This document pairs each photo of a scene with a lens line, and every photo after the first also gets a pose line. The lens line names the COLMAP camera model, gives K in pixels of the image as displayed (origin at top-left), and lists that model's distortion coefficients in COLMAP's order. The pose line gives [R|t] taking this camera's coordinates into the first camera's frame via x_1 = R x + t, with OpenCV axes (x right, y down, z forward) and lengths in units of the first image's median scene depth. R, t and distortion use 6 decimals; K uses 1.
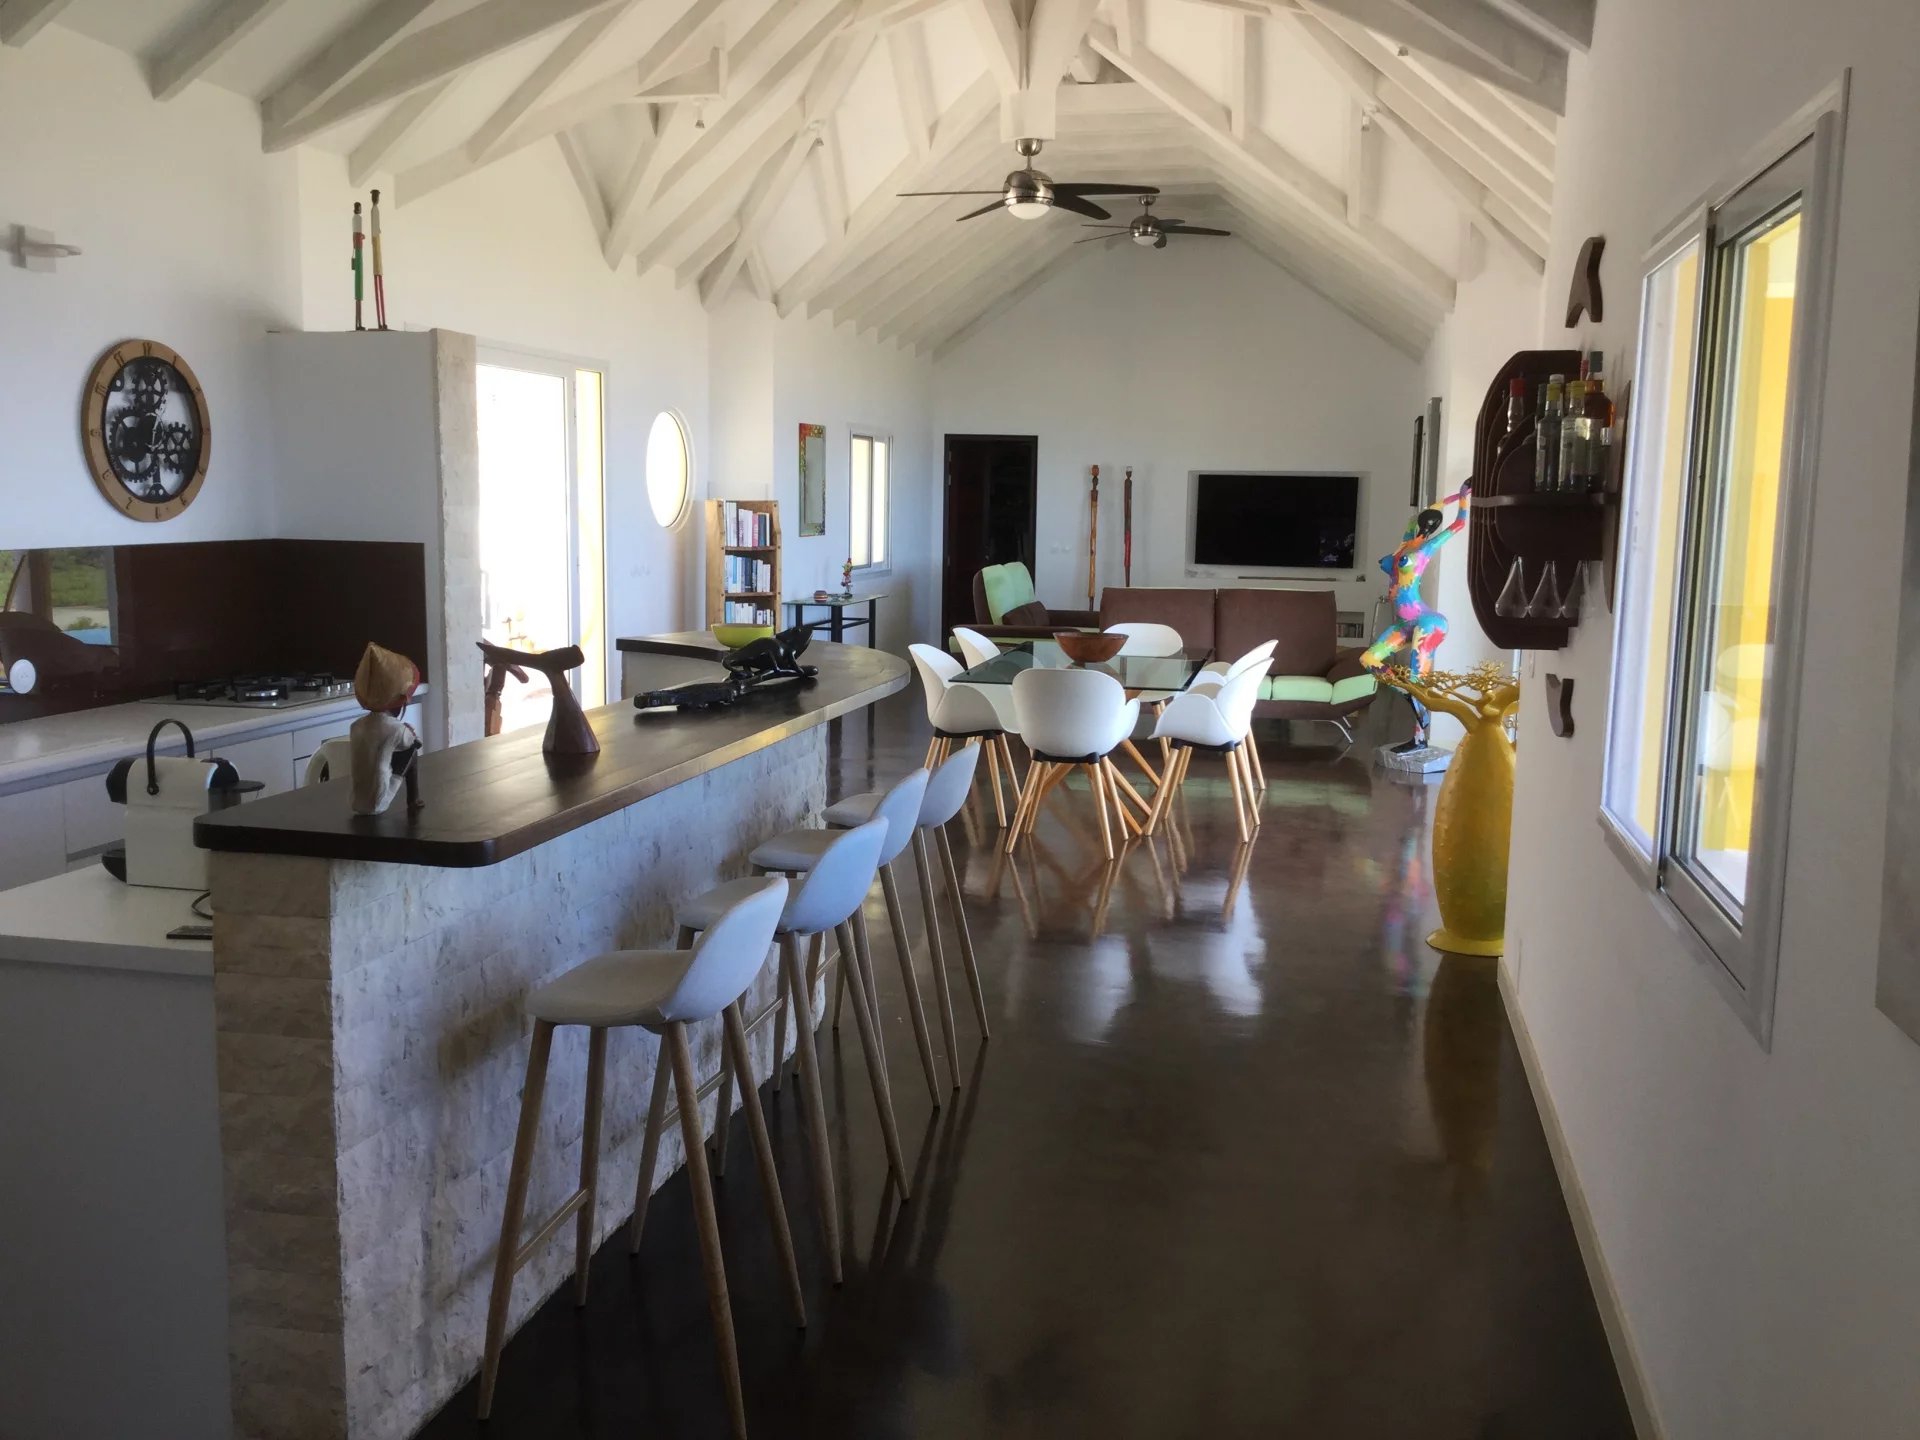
lens RADIAL K [[1646.5, 0, 960.0], [0, 1646.5, 720.0], [0, 0, 1]] dist [0.001618, -0.307489]
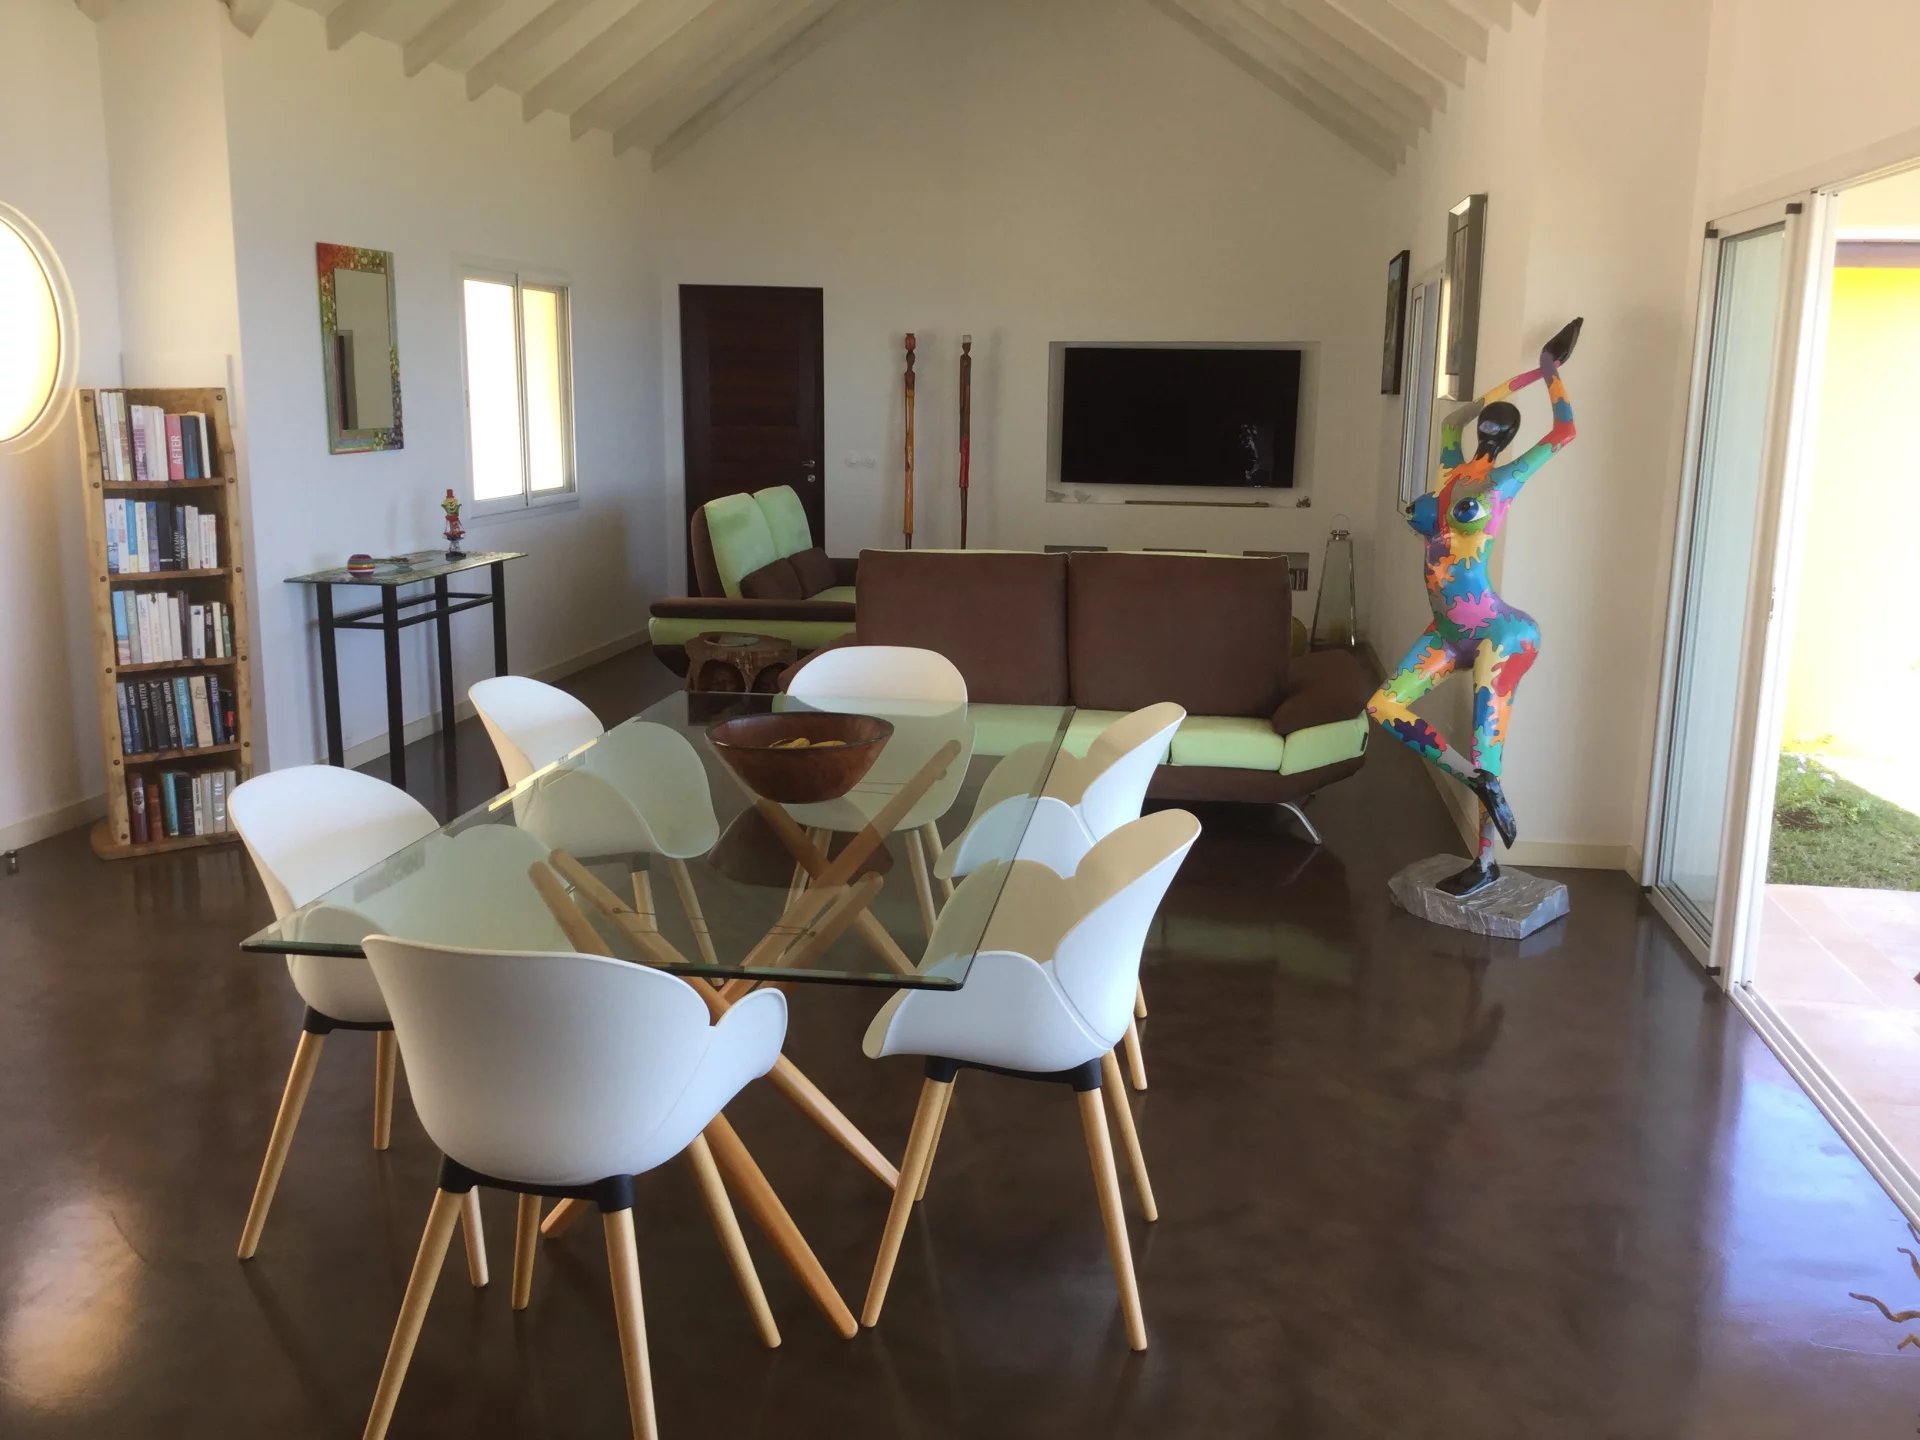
lens RADIAL K [[1597.7, 0, 969.6], [0, 1597.7, 683.2], [0, 0, 1]] dist [0.151732, -0.274823]
pose [[0.997935, -0.017847, 0.061706, 0.083910], [0.014816, 0.998677, 0.049235, -0.062120], [-0.062503, -0.048219, 0.996879, 0.468654]]
